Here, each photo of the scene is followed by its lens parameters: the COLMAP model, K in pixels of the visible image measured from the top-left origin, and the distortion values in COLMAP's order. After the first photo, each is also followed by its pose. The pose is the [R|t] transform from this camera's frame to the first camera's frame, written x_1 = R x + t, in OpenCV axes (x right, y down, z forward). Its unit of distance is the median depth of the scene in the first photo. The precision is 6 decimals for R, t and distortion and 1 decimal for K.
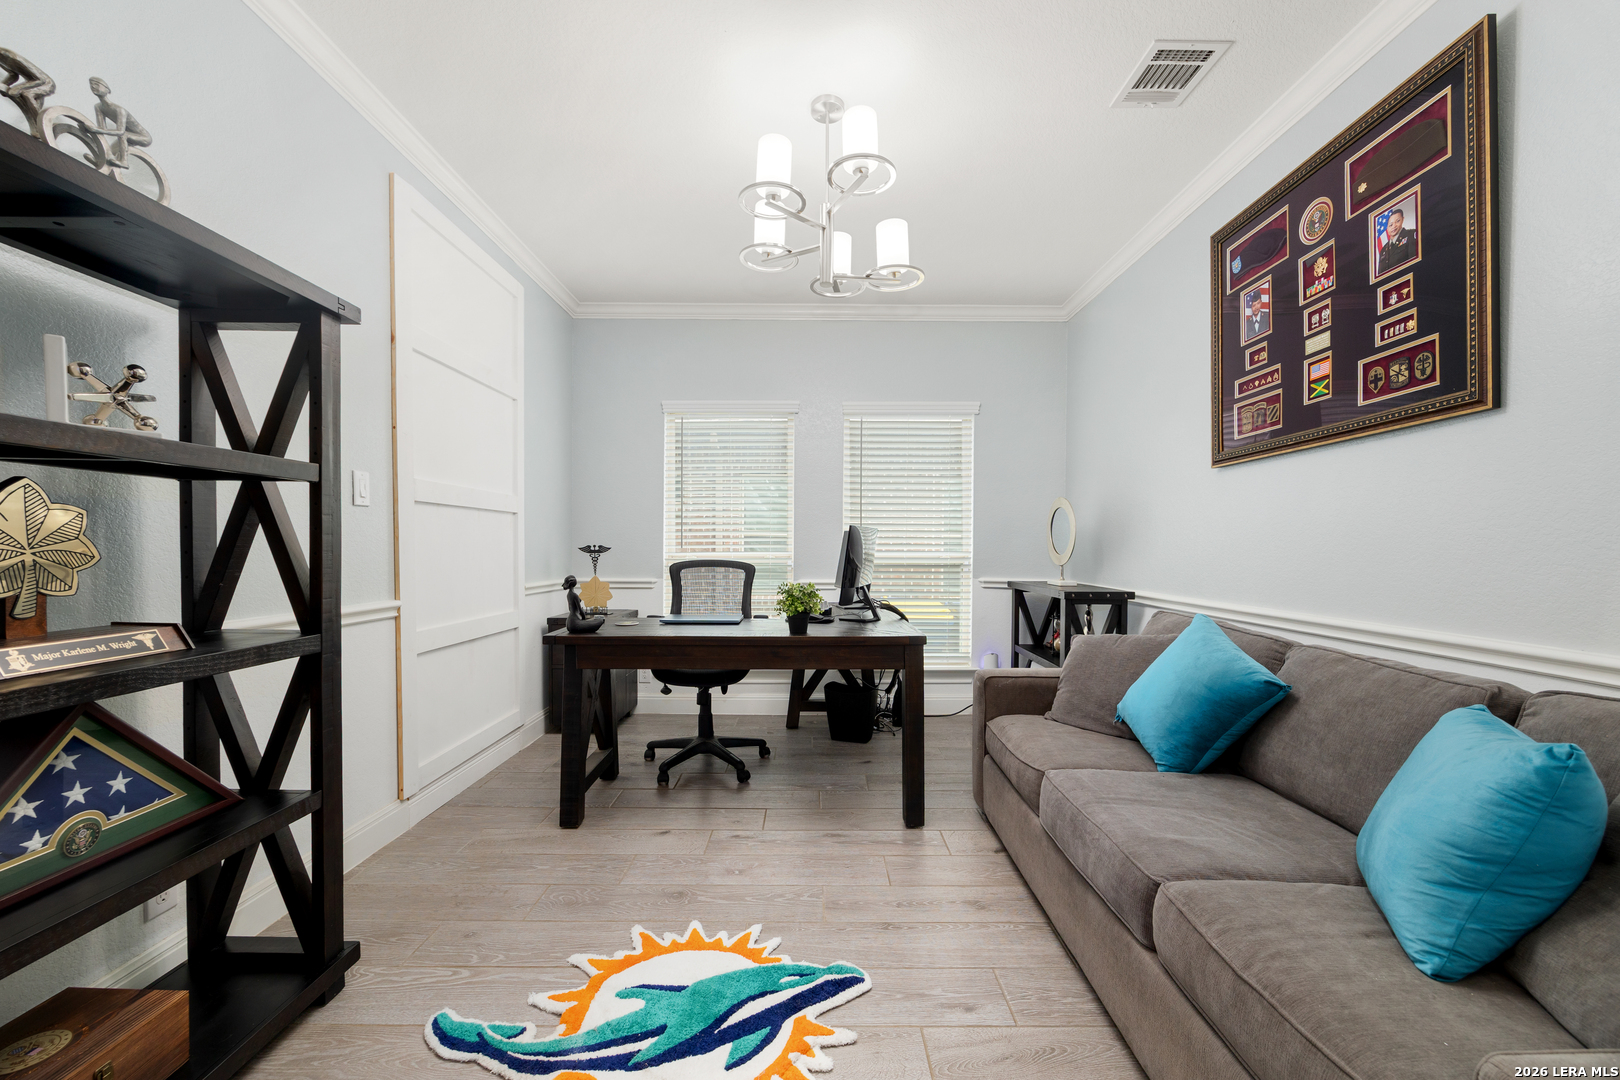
lens RADIAL K [[619.6, 0, 812.3], [0, 619.6, 542.3], [0, 0, 1]] dist [0.001684, 0.000123]
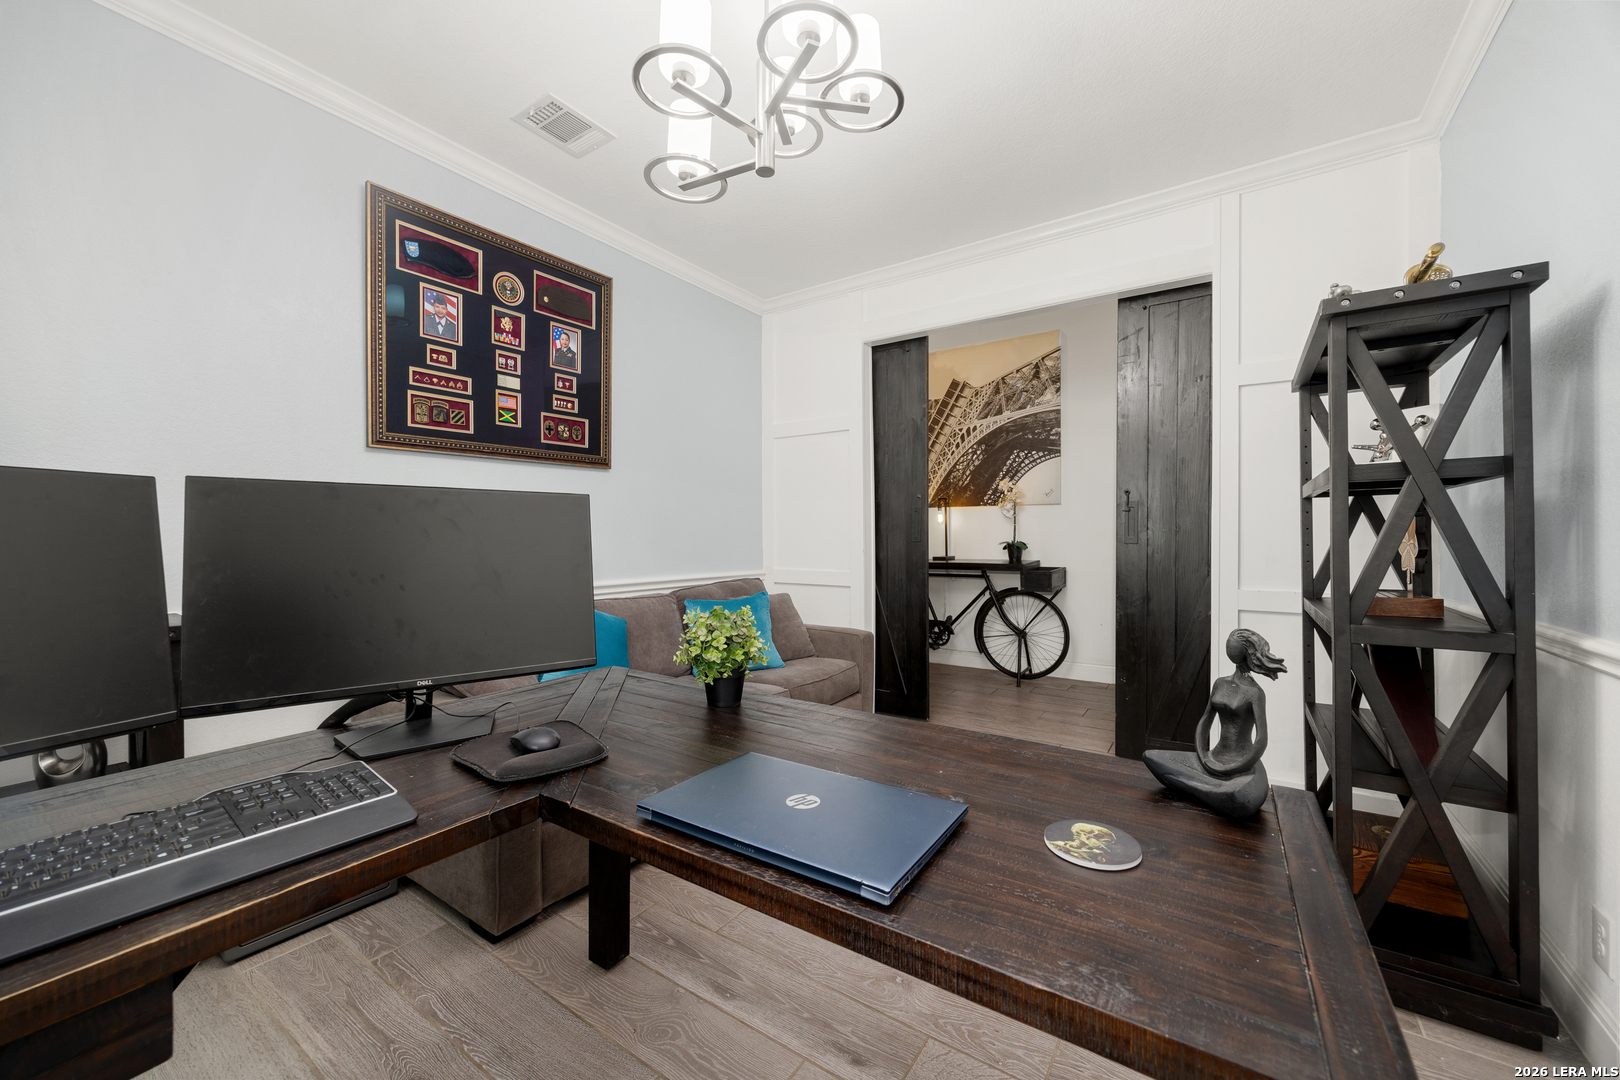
lens RADIAL K [[619.6, 0, 808.7], [0, 619.6, 537.3], [0, 0, 1]] dist [0.001684, 0.000123]
pose [[-0.825614, 0.003413, 0.564225, -0.449226], [0.000689, 0.999987, -0.005041, 0.016017], [-0.564235, -0.003773, -0.825606, 1.707352]]
